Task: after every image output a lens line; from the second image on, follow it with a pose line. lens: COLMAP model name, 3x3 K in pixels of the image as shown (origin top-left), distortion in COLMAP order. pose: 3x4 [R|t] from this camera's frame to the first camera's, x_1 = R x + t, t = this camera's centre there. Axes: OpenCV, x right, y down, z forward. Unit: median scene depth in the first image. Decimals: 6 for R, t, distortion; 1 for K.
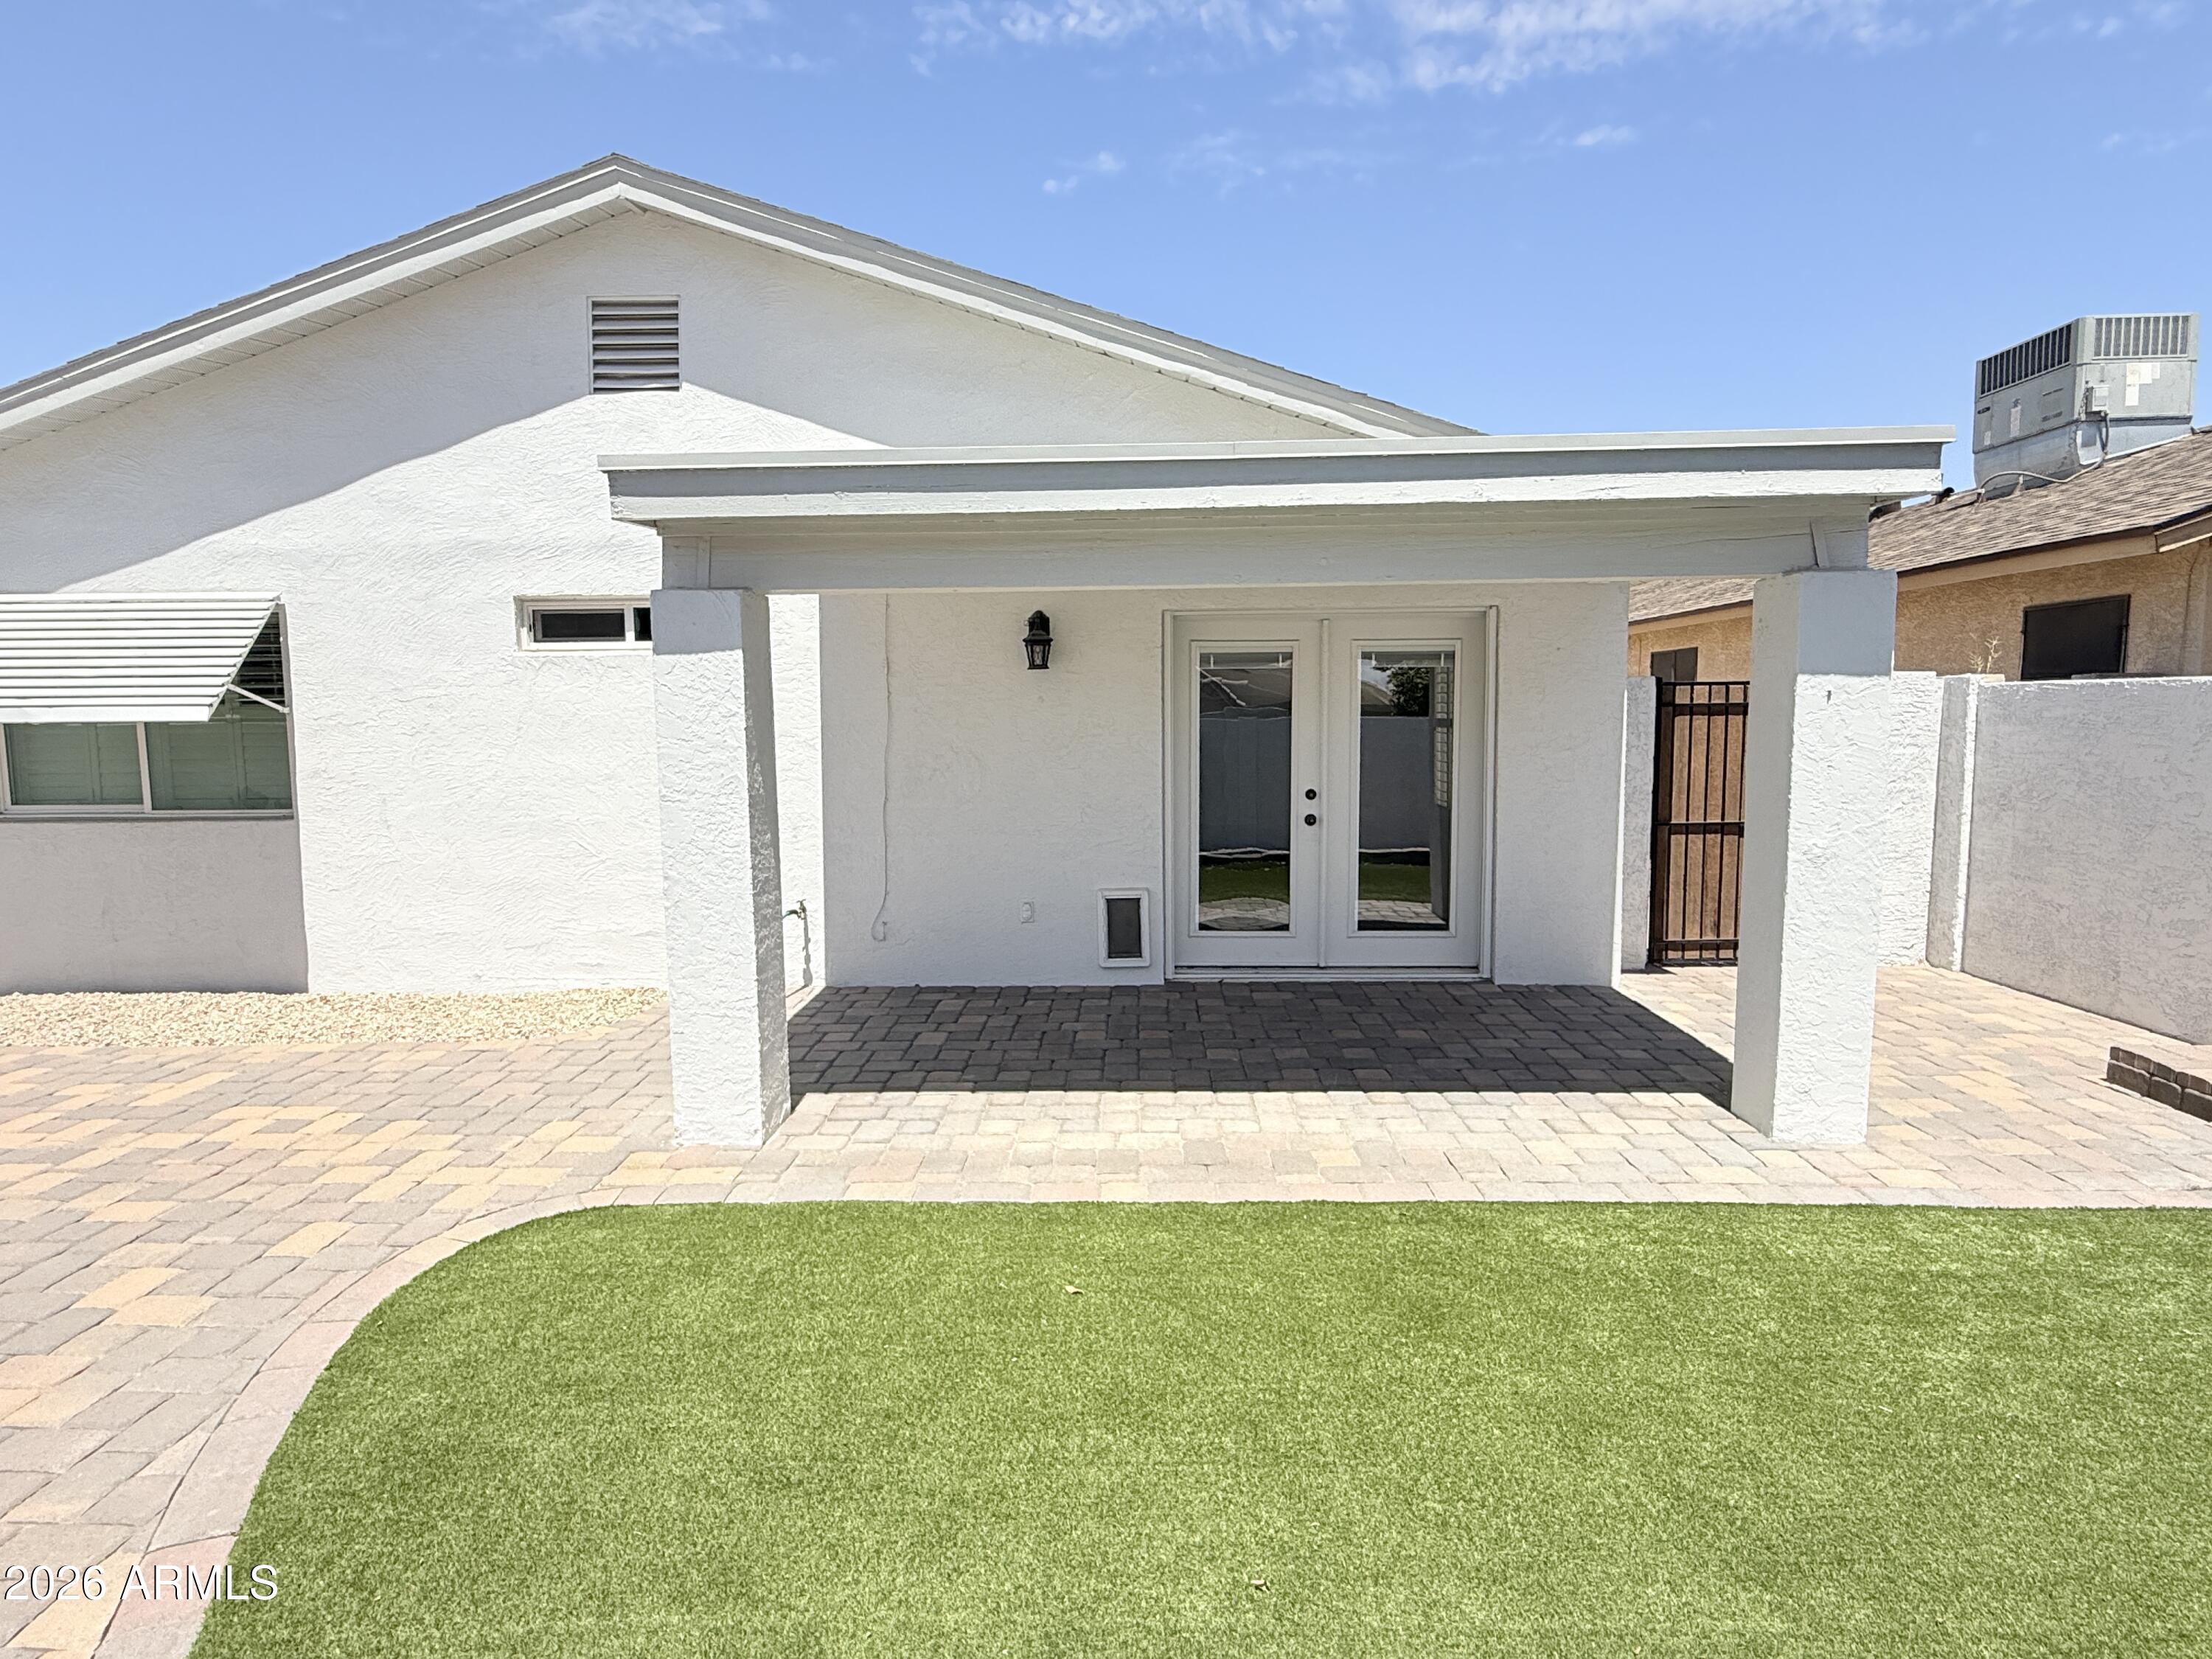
lens RADIAL K [[1221.3, 0, 1097.9], [0, 1221.3, 830.6], [0, 0, 1]] dist [0.000494, 0.000117]
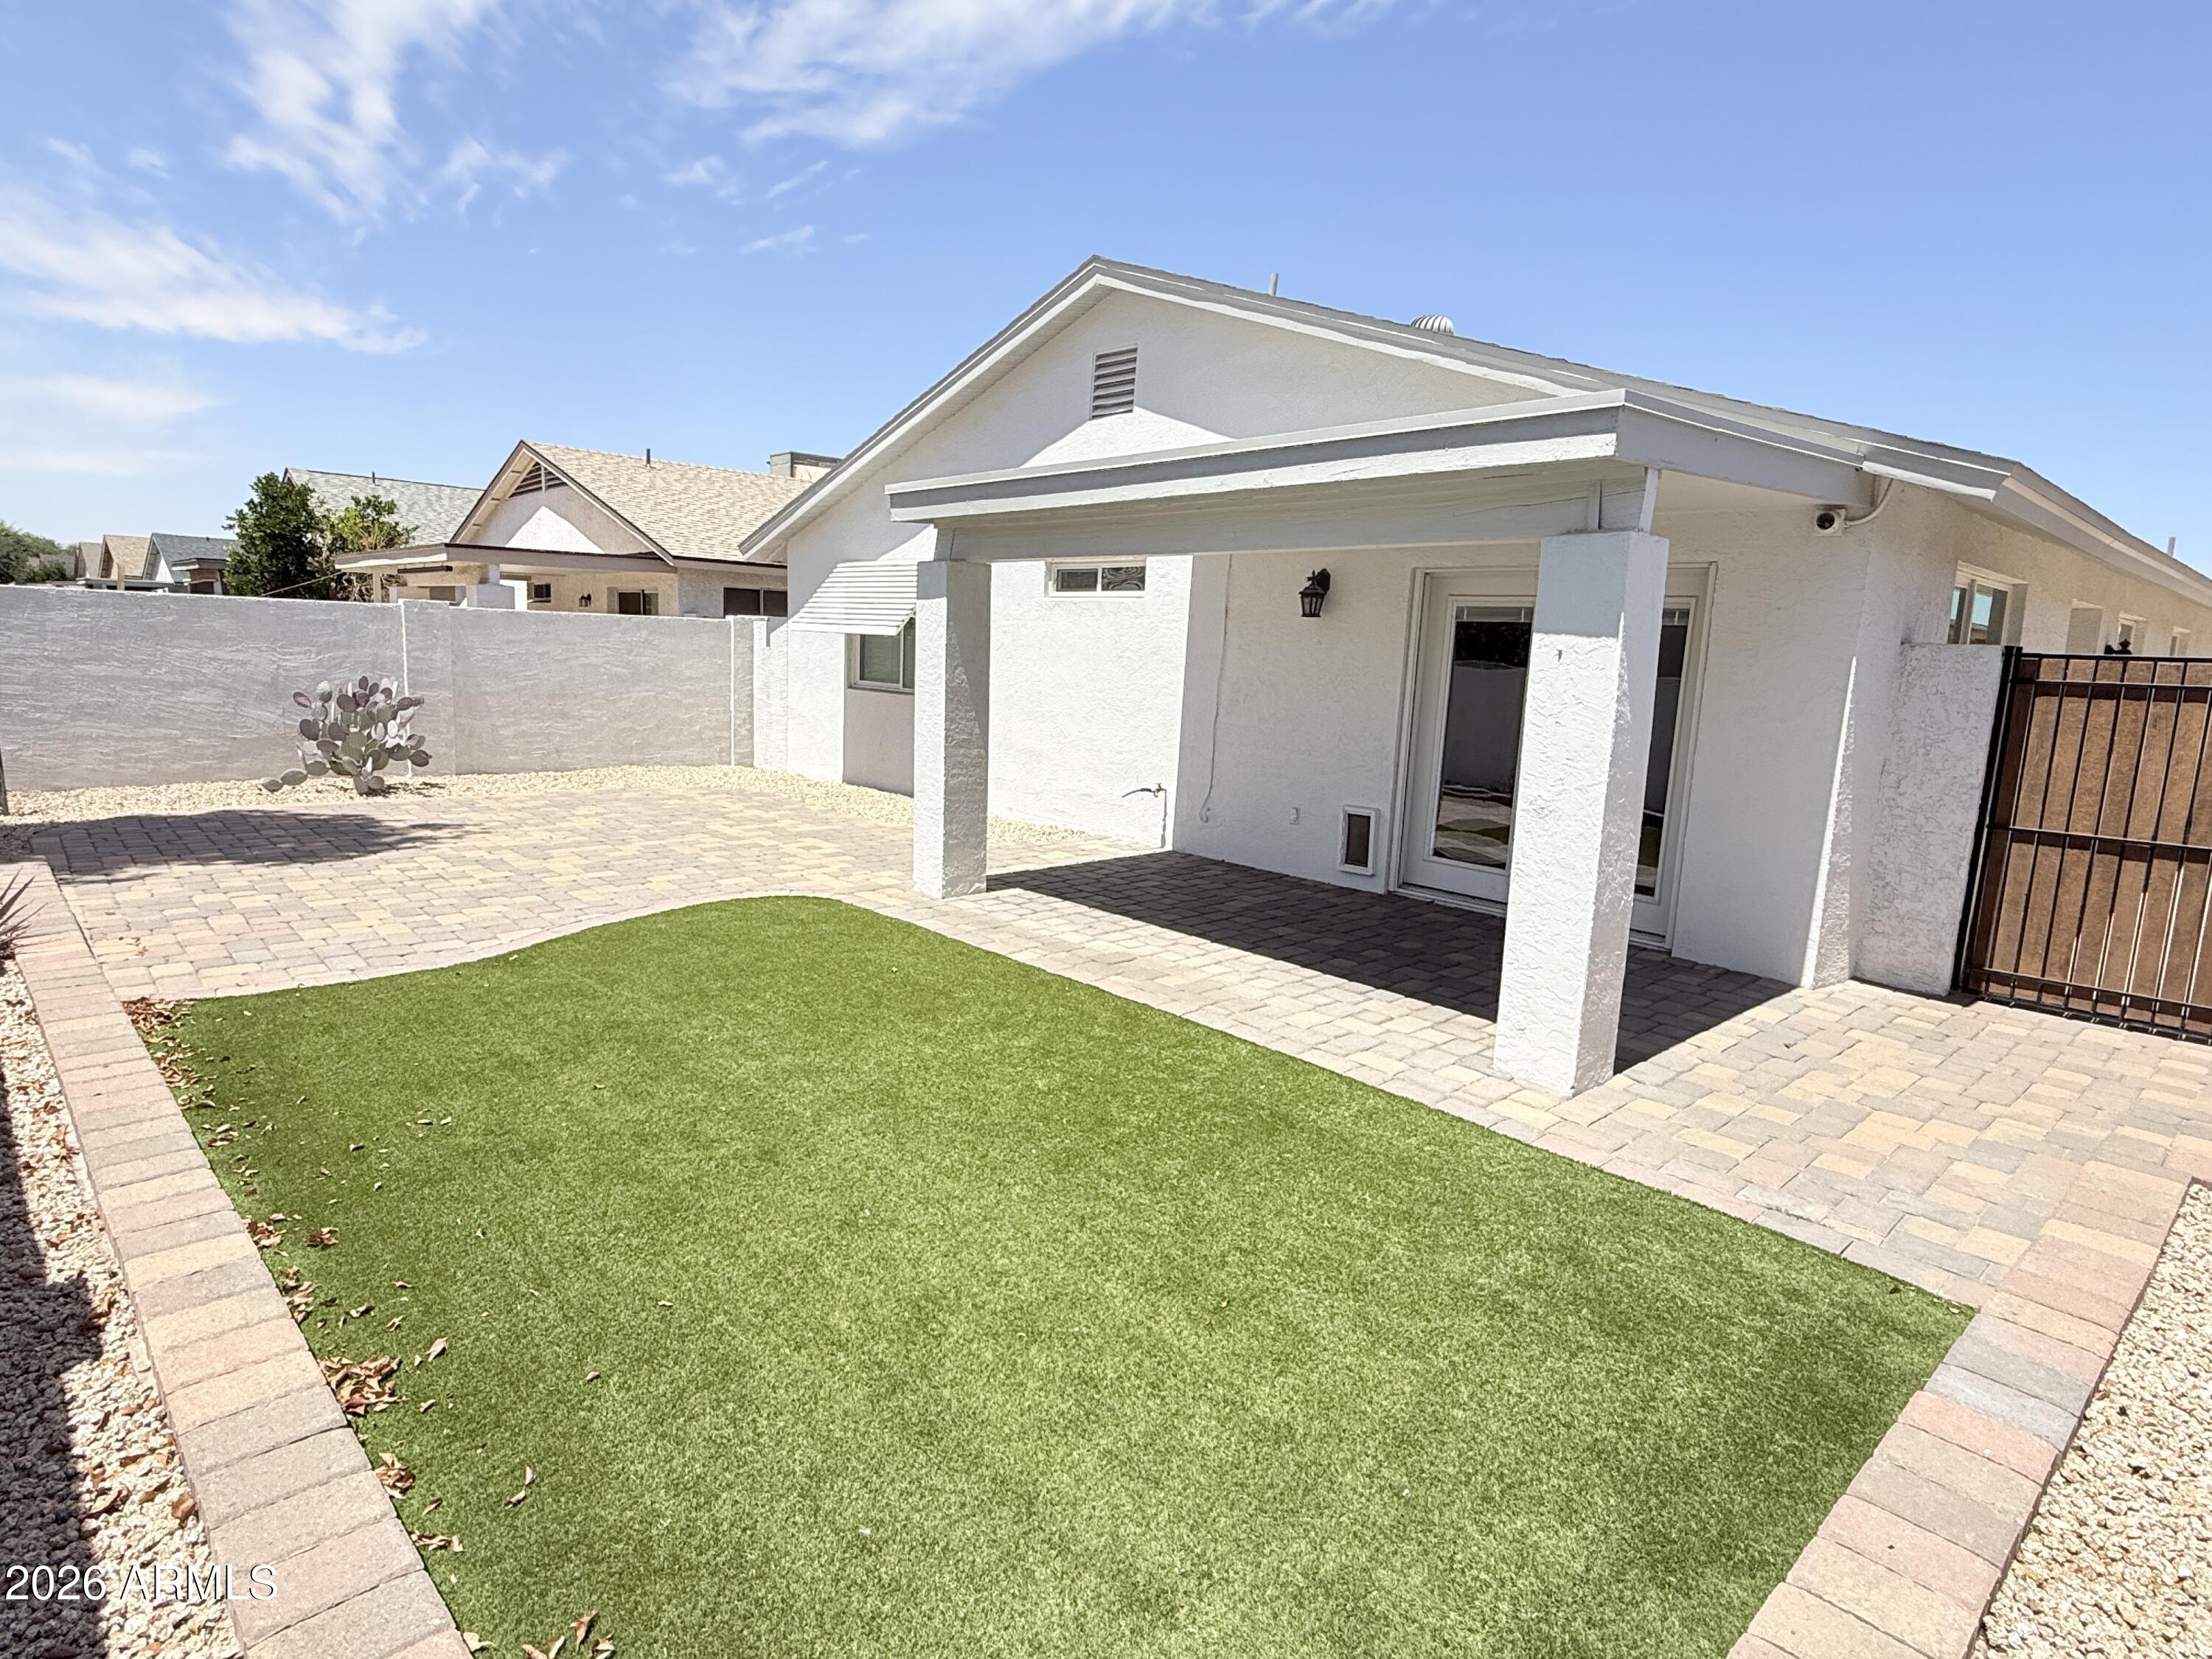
lens RADIAL K [[1221.3, 0, 1097.1], [0, 1221.3, 835.5], [0, 0, 1]] dist [0.000494, 0.000117]
pose [[0.689442, 0.150759, -0.708478, 0.689754], [-0.119171, 0.988381, 0.094351, -0.005747], [0.714470, 0.019381, 0.699397, -0.005438]]
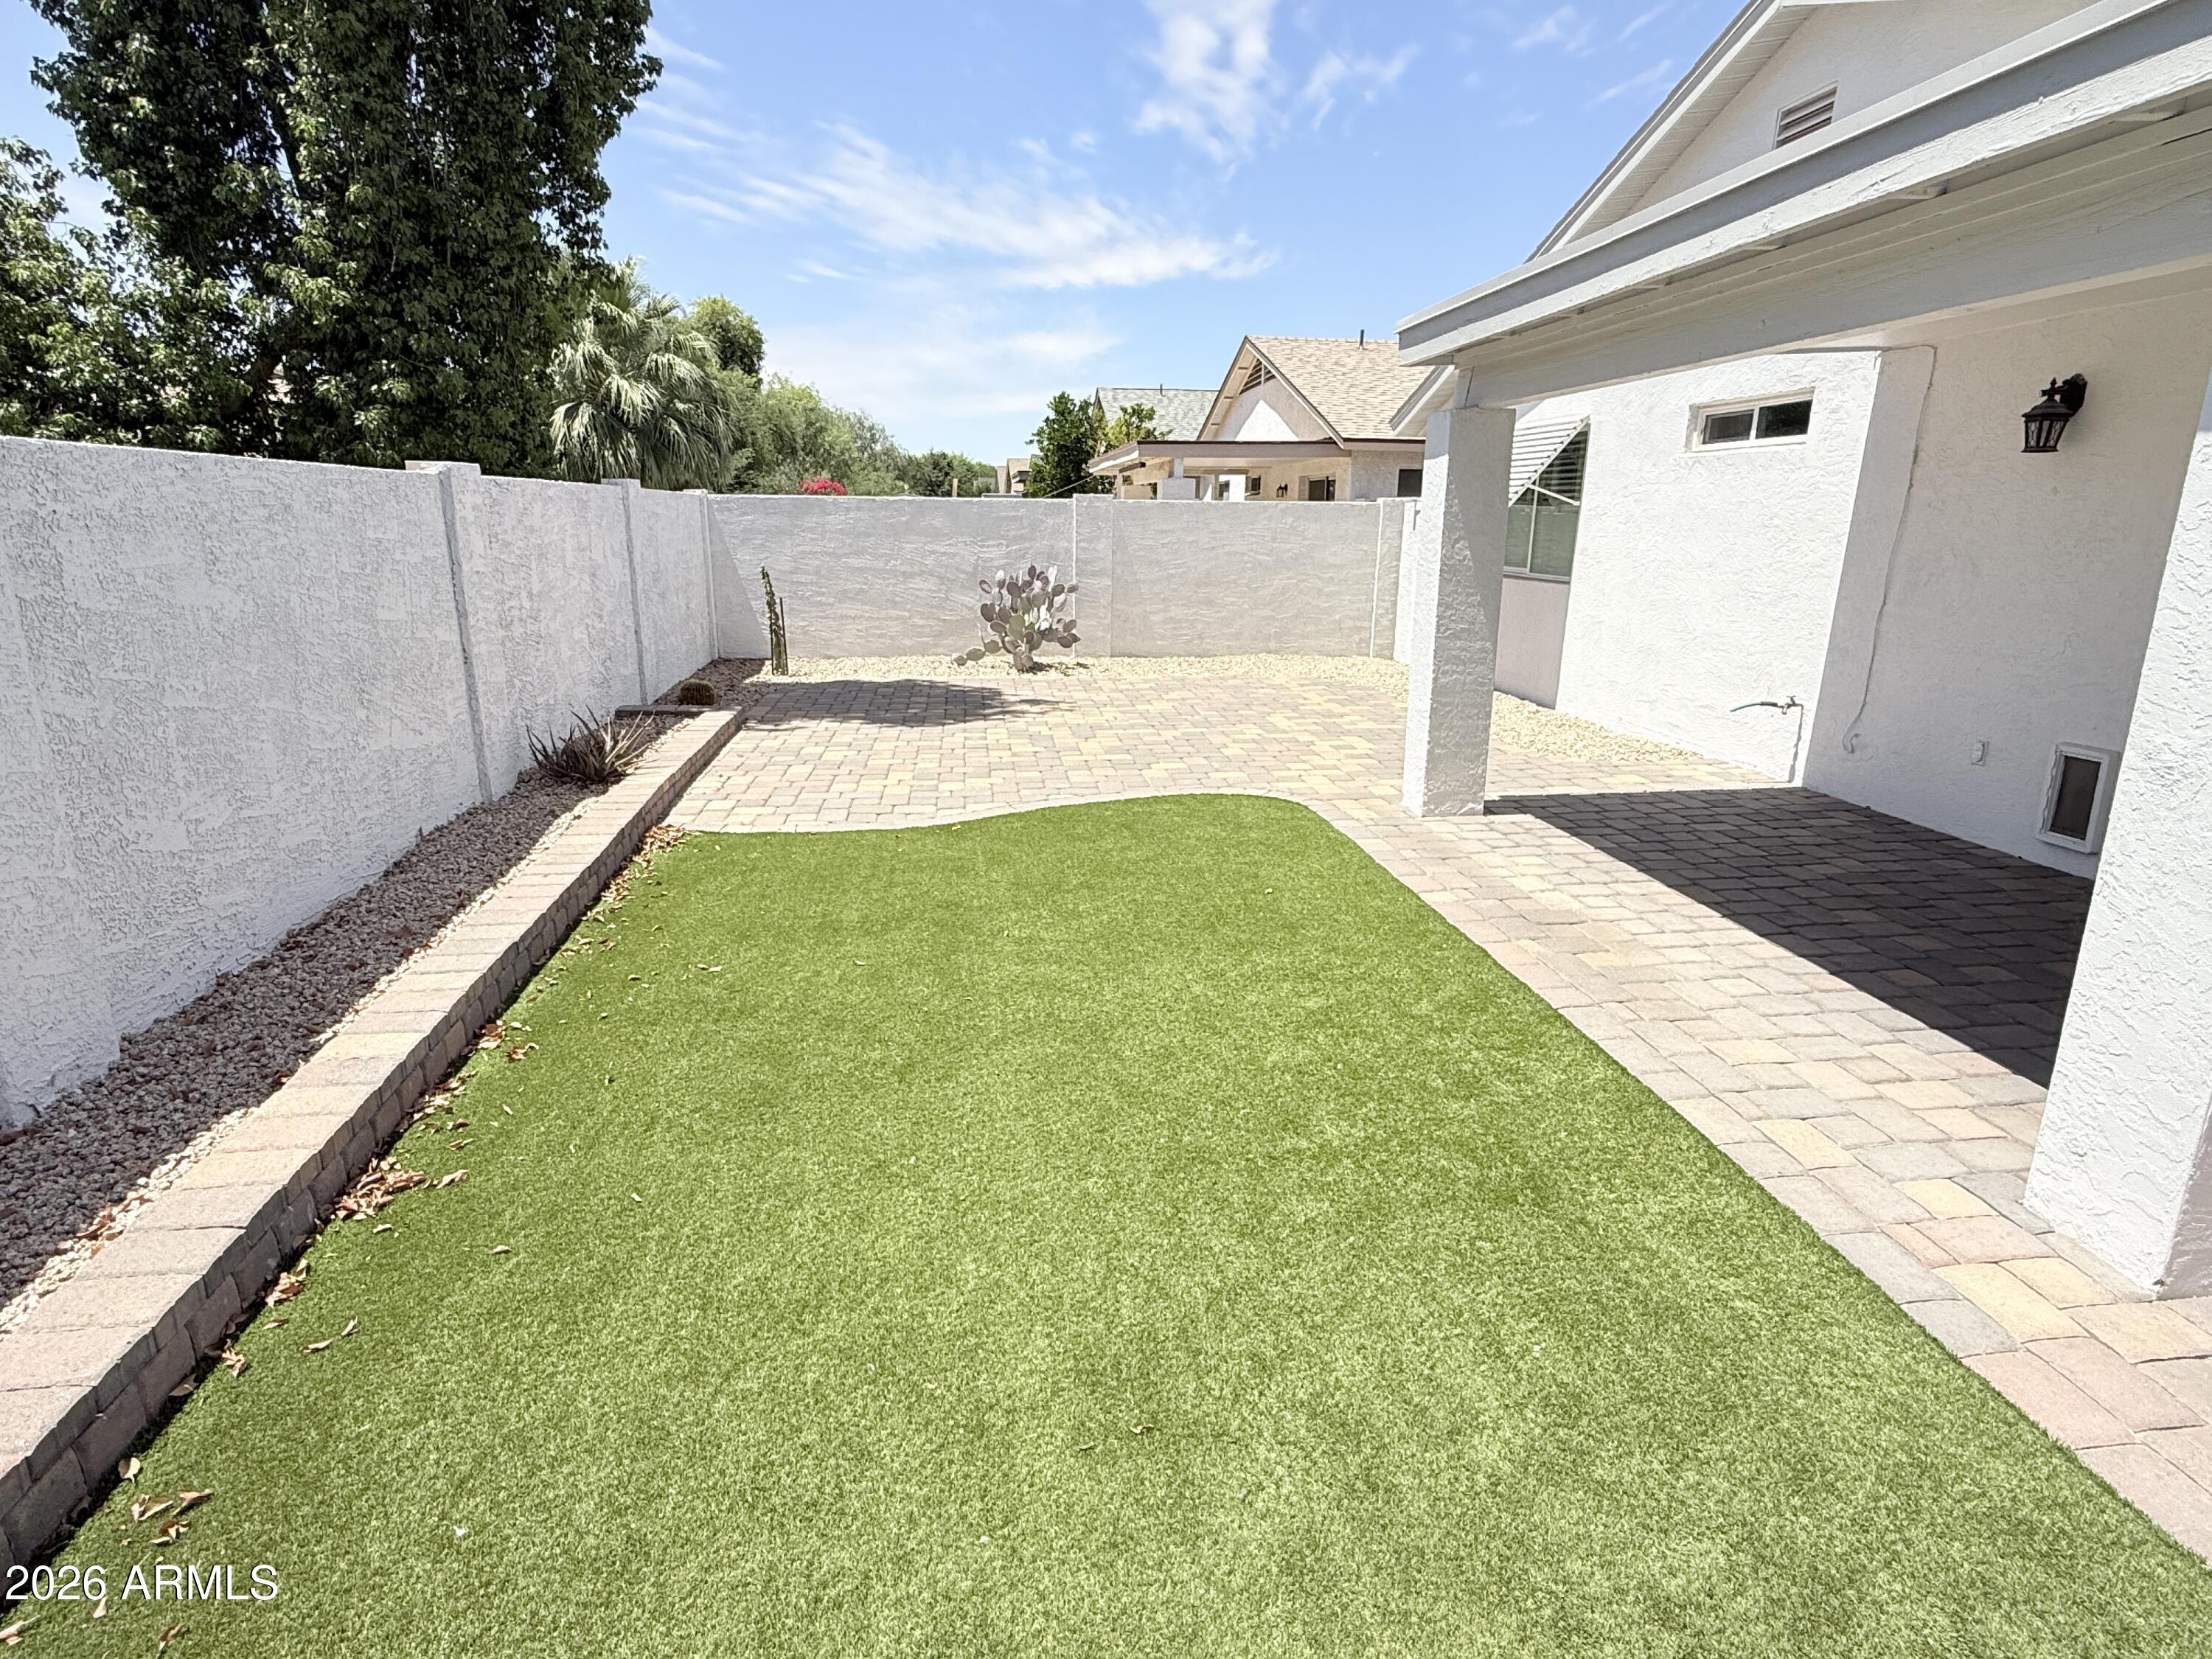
lens RADIAL K [[1221.3, 0, 1089.9], [0, 1221.3, 821.9], [0, 0, 1]] dist [0.000494, 0.000117]
pose [[0.129392, 0.252722, -0.958848, 0.689374], [-0.107668, 0.964840, 0.239772, -0.022897], [0.985731, 0.072213, 0.152052, 0.274702]]
